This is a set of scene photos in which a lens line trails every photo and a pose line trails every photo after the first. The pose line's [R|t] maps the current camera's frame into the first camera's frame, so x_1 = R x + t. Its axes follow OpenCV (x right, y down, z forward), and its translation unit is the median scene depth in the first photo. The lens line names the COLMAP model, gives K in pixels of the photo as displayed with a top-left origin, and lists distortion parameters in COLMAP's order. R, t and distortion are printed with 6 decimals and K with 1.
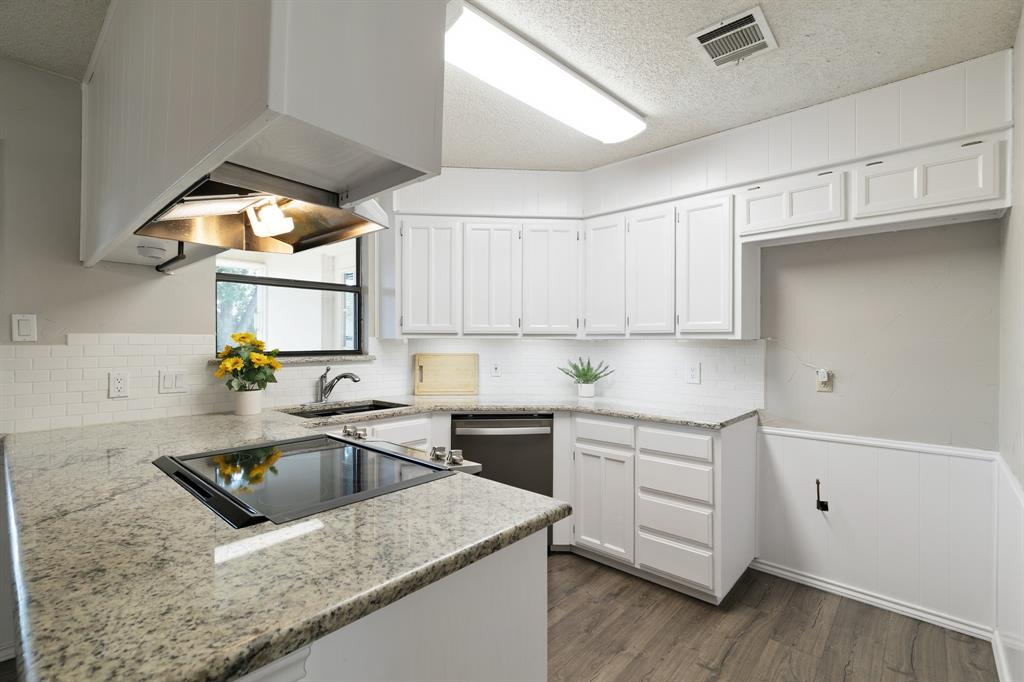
lens RADIAL K [[461.4, 0, 517.4], [0, 461.4, 342.0], [0, 0, 1]] dist [0.005918, 0.000110]
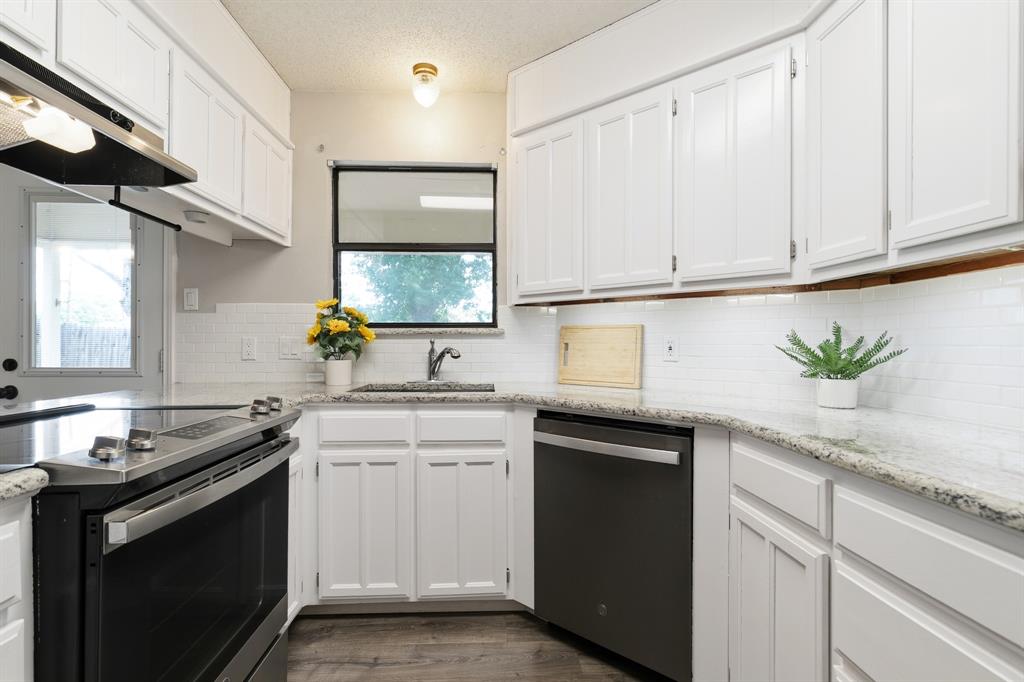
lens RADIAL K [[491.8, 0, 516.8], [0, 491.8, 347.6], [0, 0, 1]] dist [0.012389, -0.001827]
pose [[0.688888, 0.002215, -0.724864, 0.335038], [0.001075, 0.999991, 0.004077, 0.063155], [0.724867, -0.003588, 0.688880, 0.478303]]
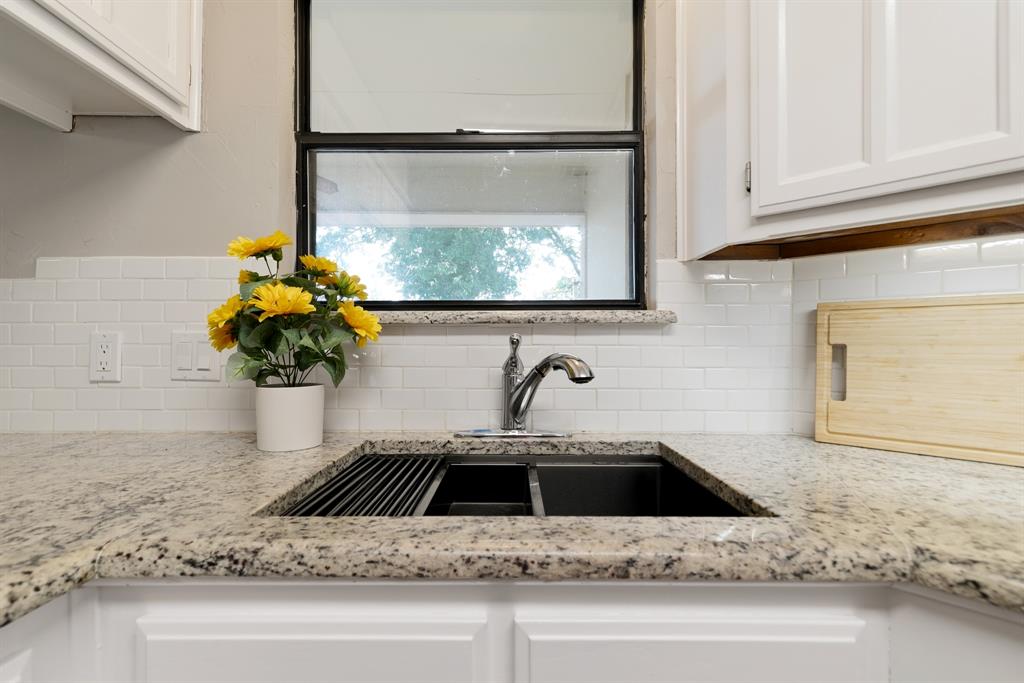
lens RADIAL K [[461.4, 0, 513.6], [0, 461.4, 340.3], [0, 0, 1]] dist [0.005918, 0.000110]
pose [[0.654021, -0.010770, -0.756400, -0.139165], [0.000400, 0.999903, -0.013891, 0.060327], [0.756476, 0.008783, 0.653962, 0.744018]]
